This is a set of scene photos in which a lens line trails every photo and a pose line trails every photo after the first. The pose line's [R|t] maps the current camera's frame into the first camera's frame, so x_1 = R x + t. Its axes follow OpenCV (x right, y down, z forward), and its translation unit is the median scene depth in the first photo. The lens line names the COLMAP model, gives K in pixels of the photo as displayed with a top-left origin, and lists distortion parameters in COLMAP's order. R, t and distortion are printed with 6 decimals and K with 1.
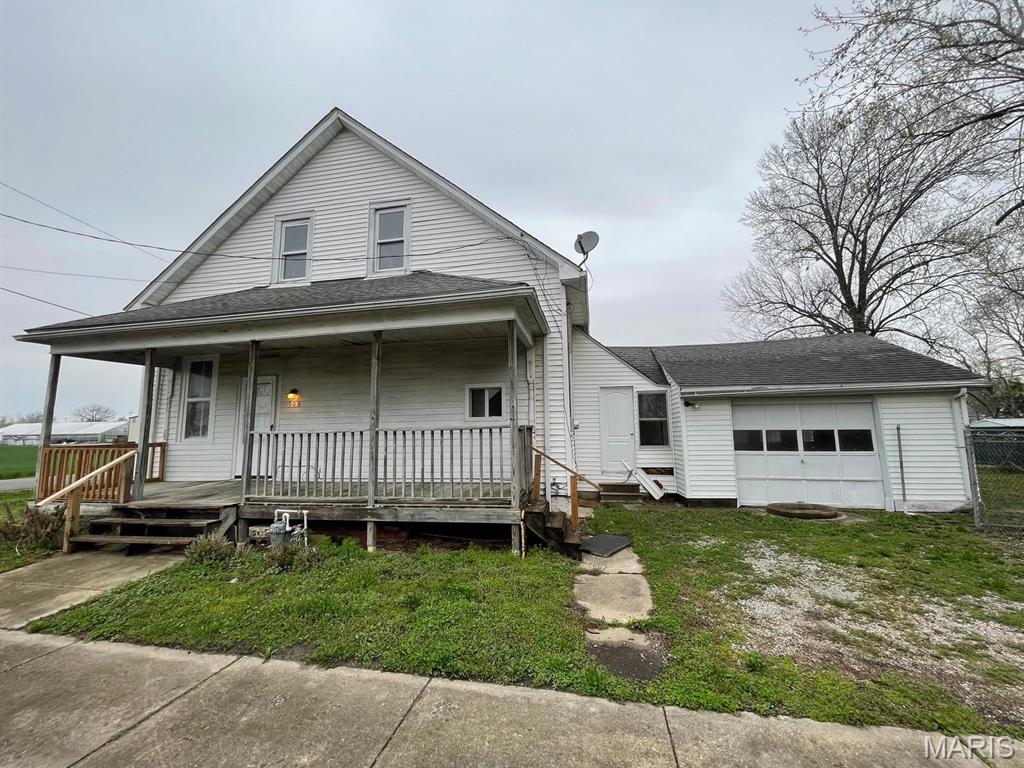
lens RADIAL K [[411.7, 0, 509.8], [0, 411.7, 384.6], [0, 0, 1]] dist [0.000388, -0.001292]
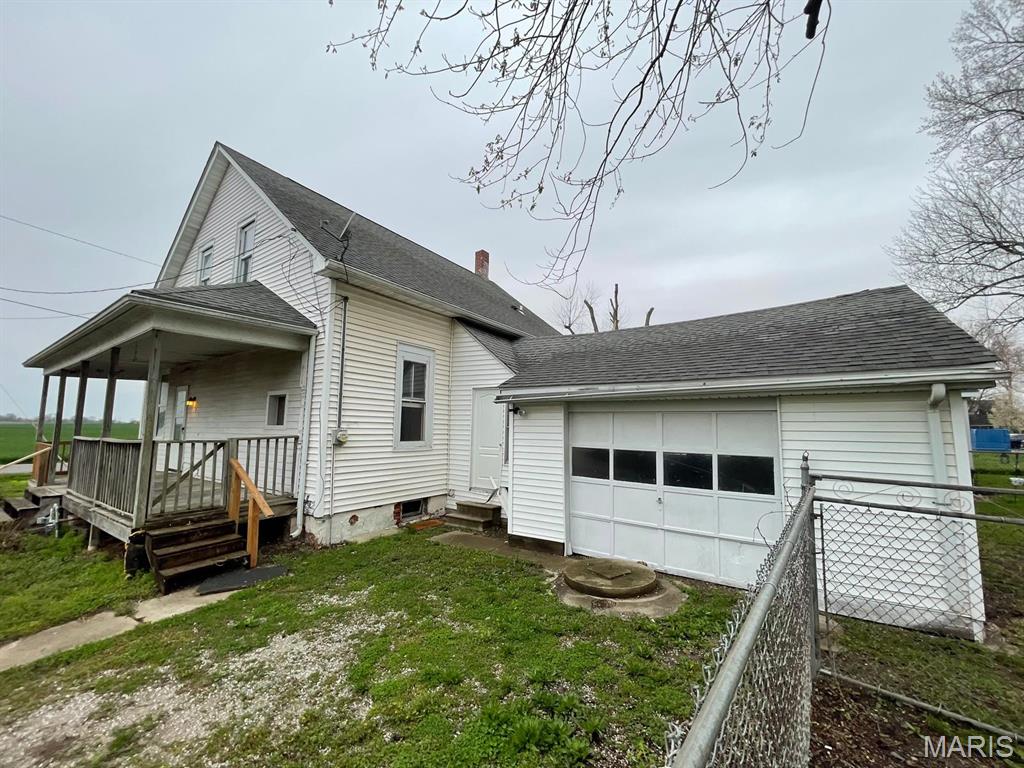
lens RADIAL K [[411.7, 0, 509.8], [0, 411.7, 385.4], [0, 0, 1]] dist [0.000388, -0.001292]
pose [[0.911661, -0.021868, -0.410360, 0.786070], [0.029925, 0.999465, 0.013219, -0.011341], [0.409851, -0.024331, 0.911828, 0.321079]]
